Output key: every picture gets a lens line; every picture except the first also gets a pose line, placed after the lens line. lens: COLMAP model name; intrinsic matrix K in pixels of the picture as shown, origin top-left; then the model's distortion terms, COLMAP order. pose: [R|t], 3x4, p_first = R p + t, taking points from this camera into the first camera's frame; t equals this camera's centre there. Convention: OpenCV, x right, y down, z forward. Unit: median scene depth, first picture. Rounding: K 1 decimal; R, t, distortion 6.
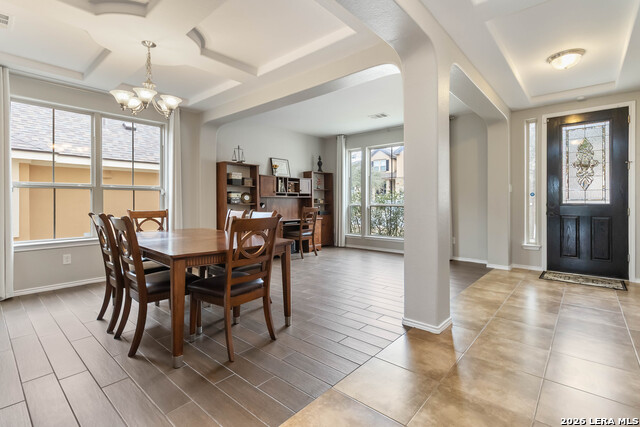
lens RADIAL K [[303.8, 0, 323.0], [0, 303.8, 200.0], [0, 0, 1]] dist [-0.011854, 0.009680]
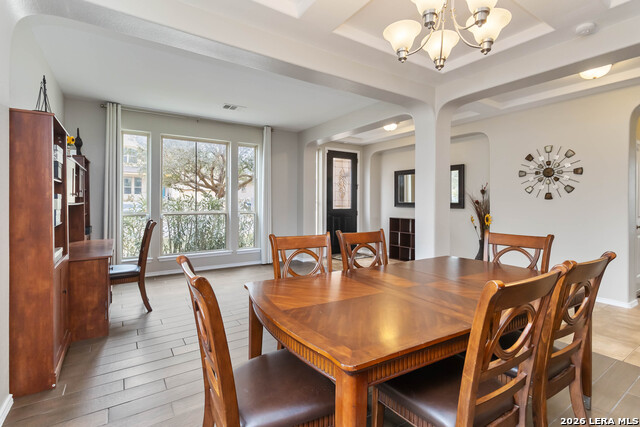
lens RADIAL K [[303.8, 0, 323.0], [0, 303.8, 200.0], [0, 0, 1]] dist [-0.011854, 0.009680]
pose [[0.262458, 0.015877, 0.964813, -0.691412], [0.000638, 0.999862, -0.016627, -0.007065], [-0.964943, 0.004979, 0.262412, 0.670284]]
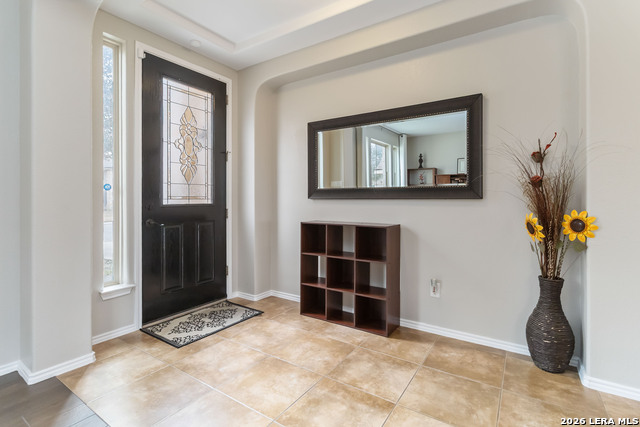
lens RADIAL K [[303.8, 0, 323.0], [0, 303.8, 200.0], [0, 0, 1]] dist [-0.011854, 0.009680]
pose [[-0.121838, 0.000770, 0.992550, 0.157472], [0.008352, 0.999965, 0.000249, 0.005433], [-0.992515, 0.008320, -0.121841, 0.776358]]
